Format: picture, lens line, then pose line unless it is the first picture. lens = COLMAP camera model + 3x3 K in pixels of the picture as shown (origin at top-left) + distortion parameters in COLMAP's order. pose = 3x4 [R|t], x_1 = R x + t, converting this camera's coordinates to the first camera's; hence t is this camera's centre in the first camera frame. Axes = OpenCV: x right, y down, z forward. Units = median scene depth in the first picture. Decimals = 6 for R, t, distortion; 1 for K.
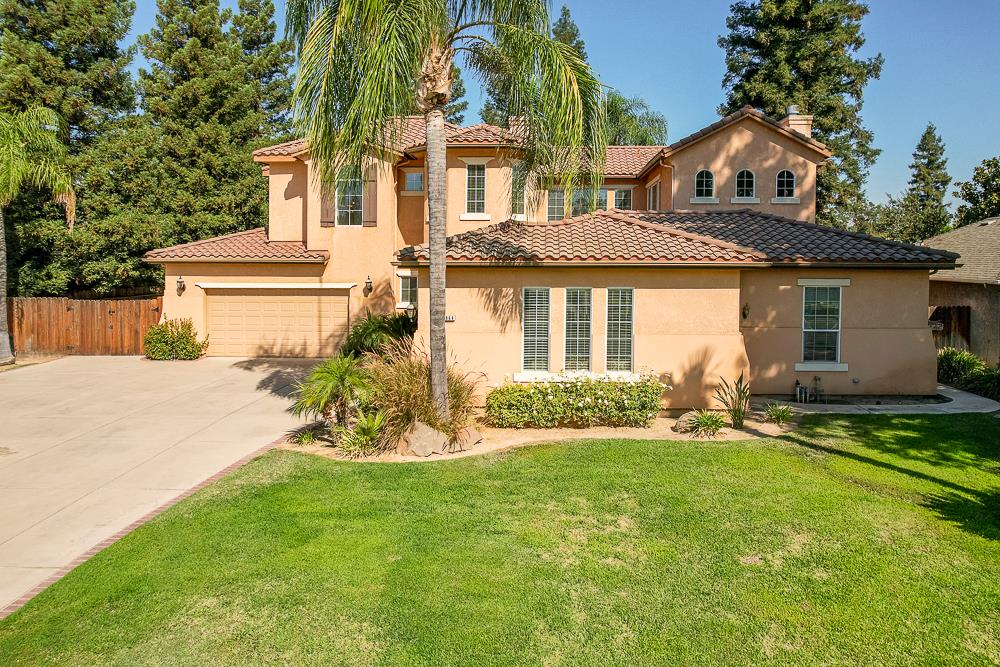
lens RADIAL K [[629.1, 0, 519.5], [0, 629.1, 269.7], [0, 0, 1]] dist [-0.037439, 0.000375]
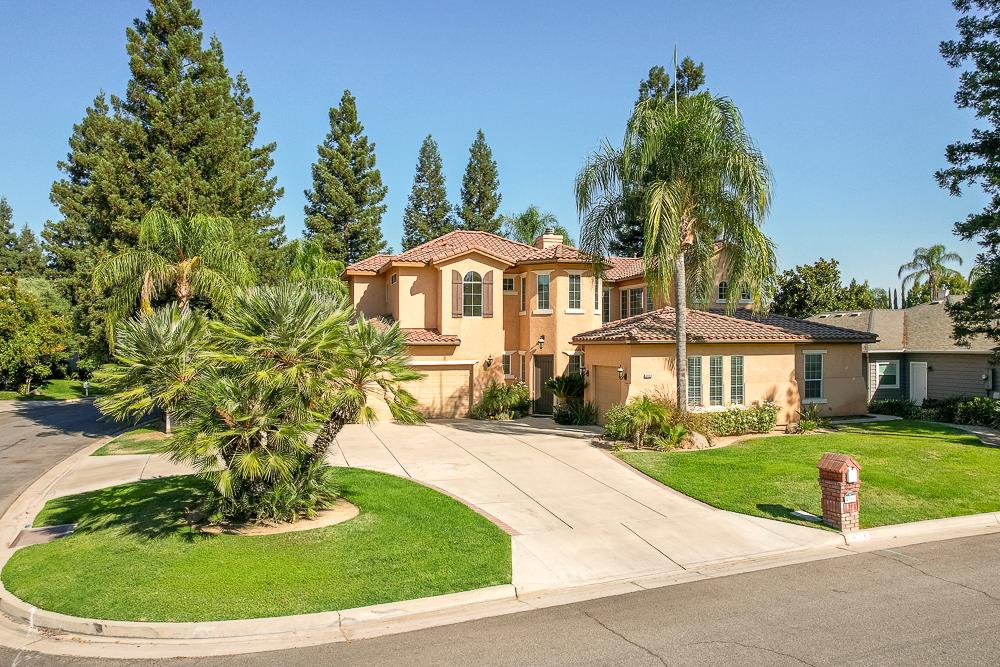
lens RADIAL K [[611.2, 0, 486.4], [0, 611.2, 330.1], [0, 0, 1]] dist [-0.029836, 0.002244]
pose [[0.957564, -0.002591, 0.288209, -0.659743], [0.014218, 0.999167, -0.038258, 0.008955], [-0.287870, 0.040732, 0.956803, -0.263545]]
